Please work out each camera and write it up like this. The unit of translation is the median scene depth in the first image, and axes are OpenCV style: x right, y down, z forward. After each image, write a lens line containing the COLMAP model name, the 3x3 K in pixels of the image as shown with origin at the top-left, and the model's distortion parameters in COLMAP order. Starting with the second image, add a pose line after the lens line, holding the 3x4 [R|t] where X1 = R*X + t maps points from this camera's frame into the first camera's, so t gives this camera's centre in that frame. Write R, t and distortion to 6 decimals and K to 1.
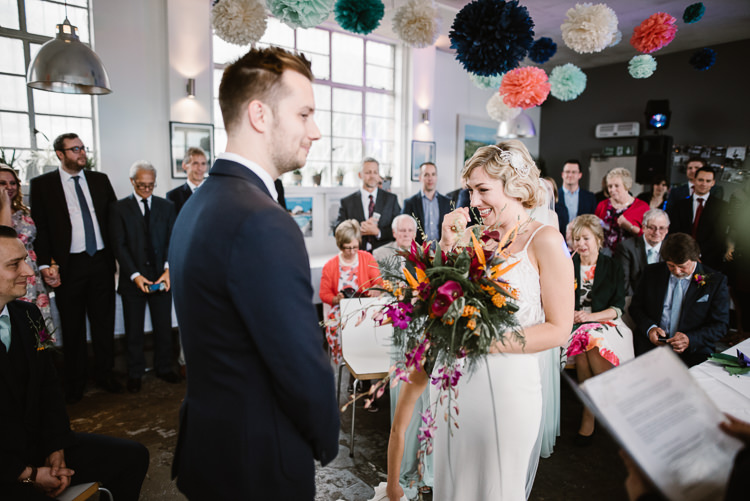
lens RADIAL K [[518.4, 0, 375.0], [0, 518.4, 250.5], [0, 0, 1]] dist [-0.057502, 0.049905]
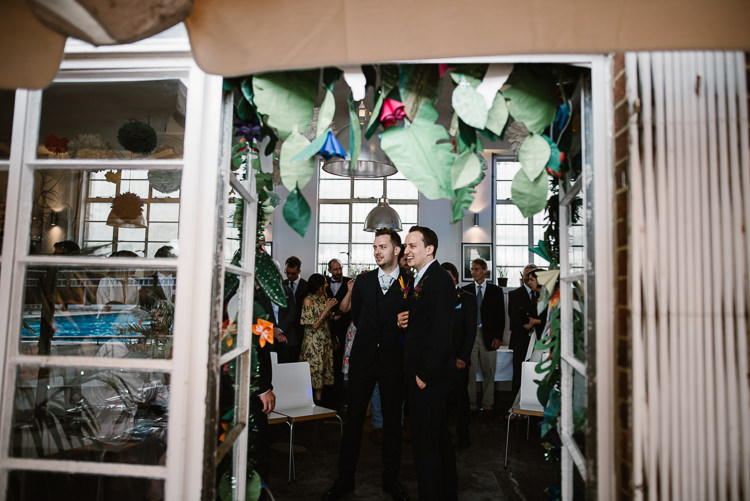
lens RADIAL K [[520.2, 0, 375.0], [0, 520.2, 250.5], [0, 0, 1]] dist [-0.061636, 0.054966]
pose [[0.727747, -0.057026, -0.683471, 0.462559], [-0.097162, 0.977914, -0.185050, 0.073992], [0.678928, 0.201077, 0.706133, -0.233314]]
